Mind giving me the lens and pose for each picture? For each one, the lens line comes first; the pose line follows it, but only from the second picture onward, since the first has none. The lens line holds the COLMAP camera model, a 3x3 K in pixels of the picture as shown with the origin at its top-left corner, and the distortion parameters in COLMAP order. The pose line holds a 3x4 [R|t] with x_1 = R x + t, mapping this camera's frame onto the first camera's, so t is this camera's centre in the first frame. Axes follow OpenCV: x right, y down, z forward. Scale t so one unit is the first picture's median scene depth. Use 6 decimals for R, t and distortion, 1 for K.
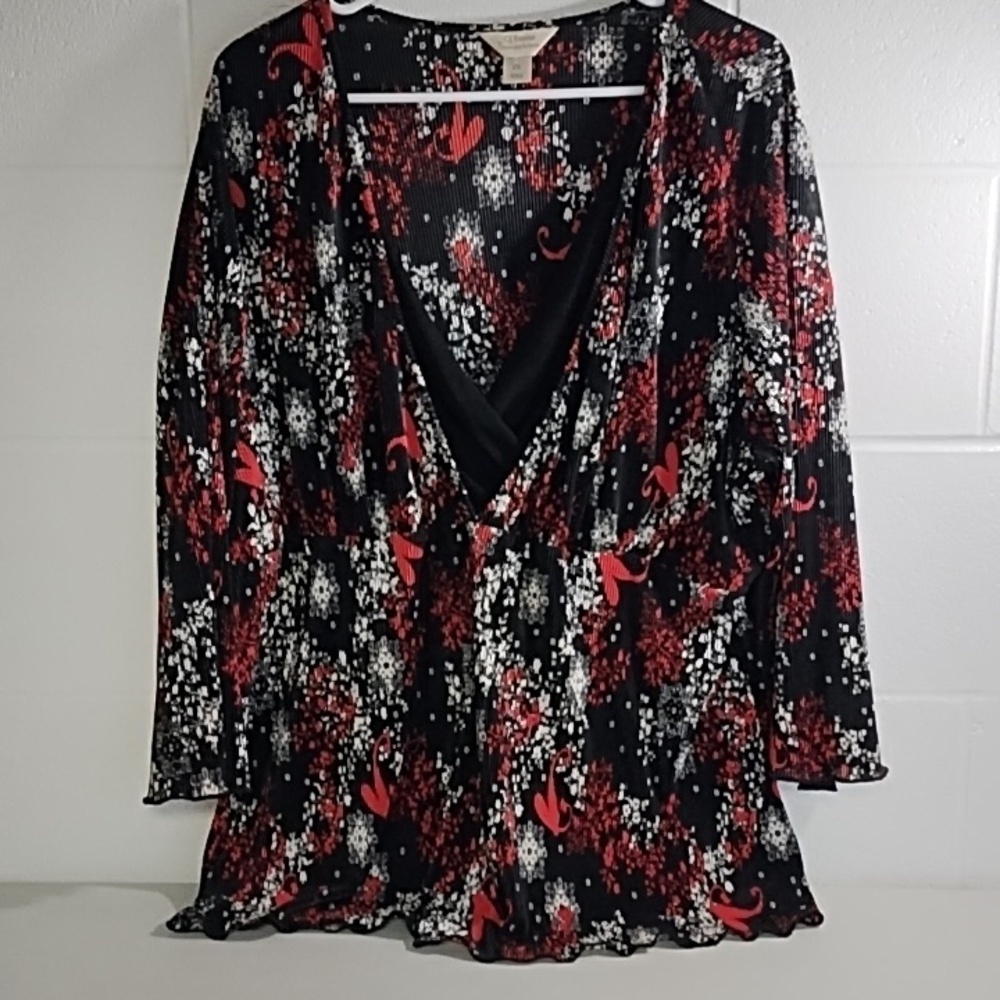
lens RADIAL K [[1583.1, 0, 536.8], [0, 1583.1, 500.1], [0, 0, 1]] dist [-0.012173, -0.547400]
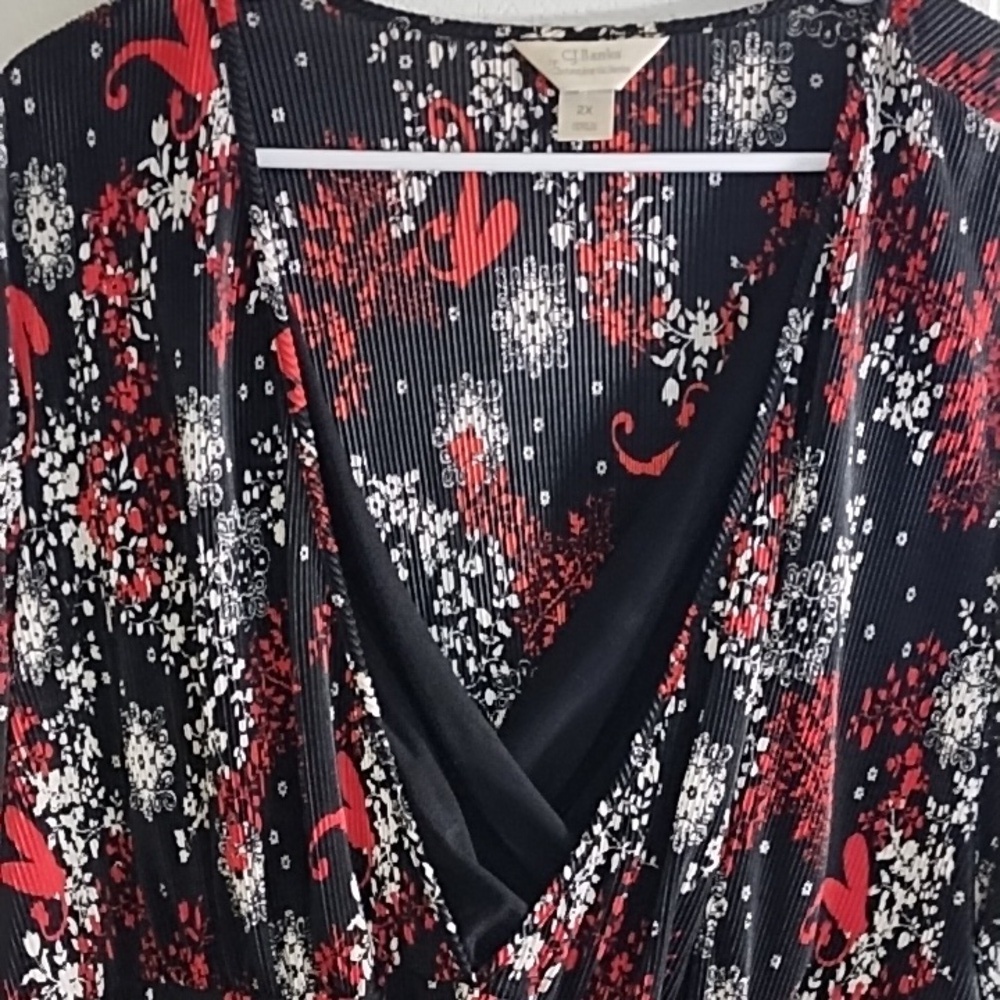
lens RADIAL K [[1610.5, 0, 565.5], [0, 1610.5, 500.5], [0, 0, 1]] dist [0.020282, -0.137711]
pose [[0.998856, 0.035563, 0.031963, -0.031371], [-0.032495, 0.995240, -0.091874, -0.095070], [-0.035078, 0.090730, 0.995258, 0.475129]]
